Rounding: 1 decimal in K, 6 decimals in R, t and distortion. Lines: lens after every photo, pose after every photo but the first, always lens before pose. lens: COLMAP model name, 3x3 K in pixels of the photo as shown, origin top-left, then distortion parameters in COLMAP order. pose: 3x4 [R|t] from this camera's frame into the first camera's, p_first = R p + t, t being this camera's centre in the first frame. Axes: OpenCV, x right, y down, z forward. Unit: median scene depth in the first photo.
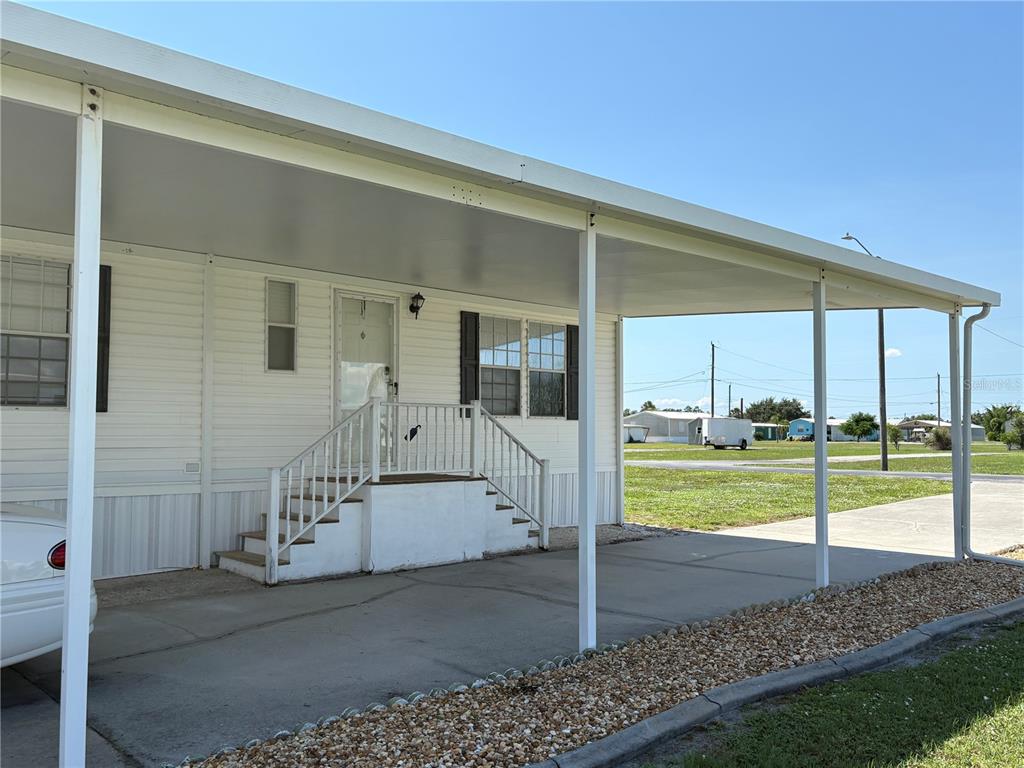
lens RADIAL K [[858.8, 0, 510.4], [0, 858.8, 385.3], [0, 0, 1]] dist [0.062033, -0.069293]
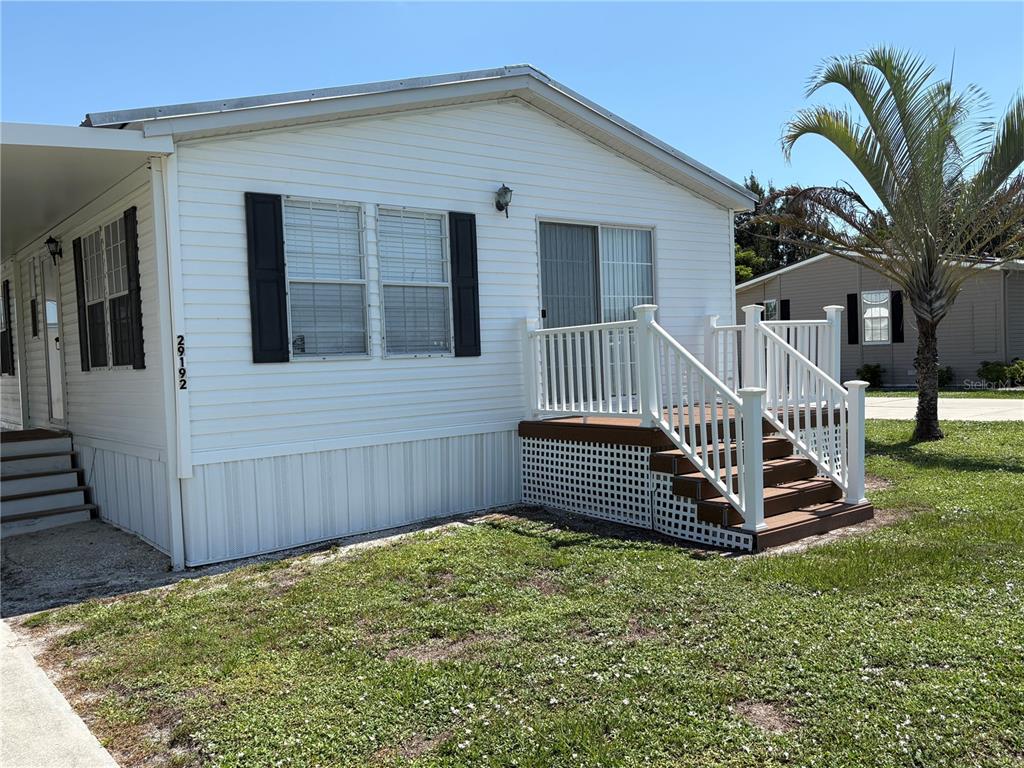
lens RADIAL K [[858.8, 0, 510.0], [0, 858.8, 385.6], [0, 0, 1]] dist [0.062033, -0.069293]
pose [[-0.085186, 0.035643, -0.995727, 0.828178], [0.098486, 0.994767, 0.027183, 0.076649], [0.991486, -0.095750, -0.088250, 1.655650]]
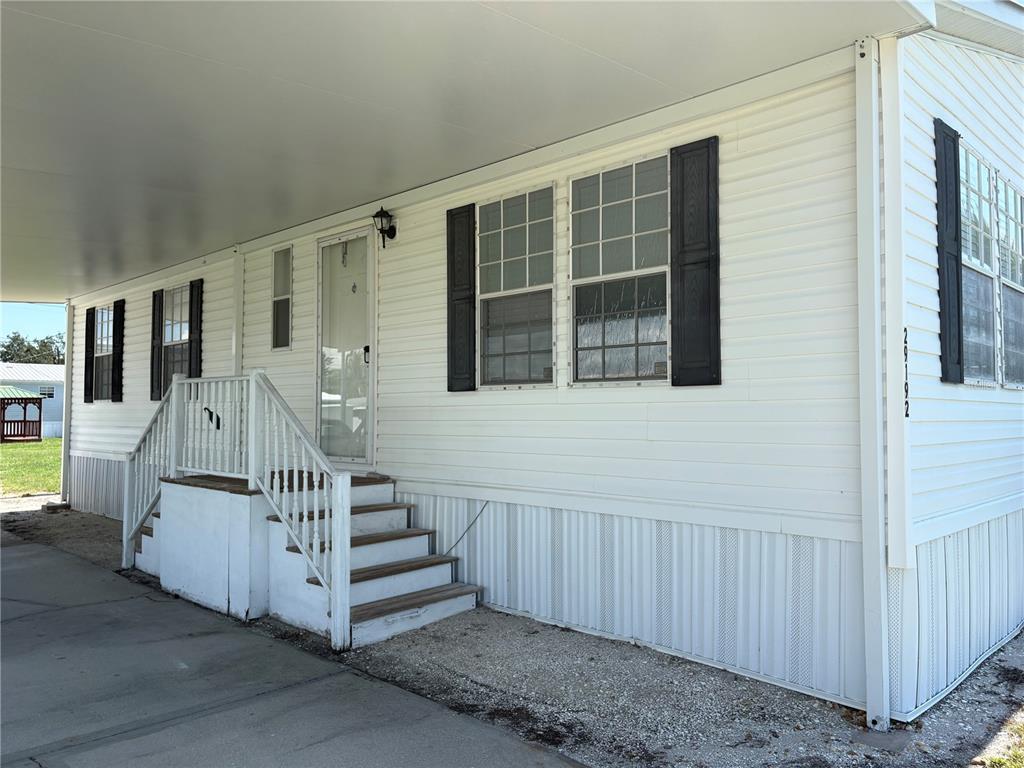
lens RADIAL K [[778.8, 0, 508.8], [0, 778.8, 382.2], [0, 0, 1]] dist [0.056332, -0.045827]
pose [[0.044667, -0.040405, -0.998184, 0.533484], [0.055585, 0.997734, -0.037900, 0.059786], [0.997454, -0.053792, 0.046812, 1.138240]]
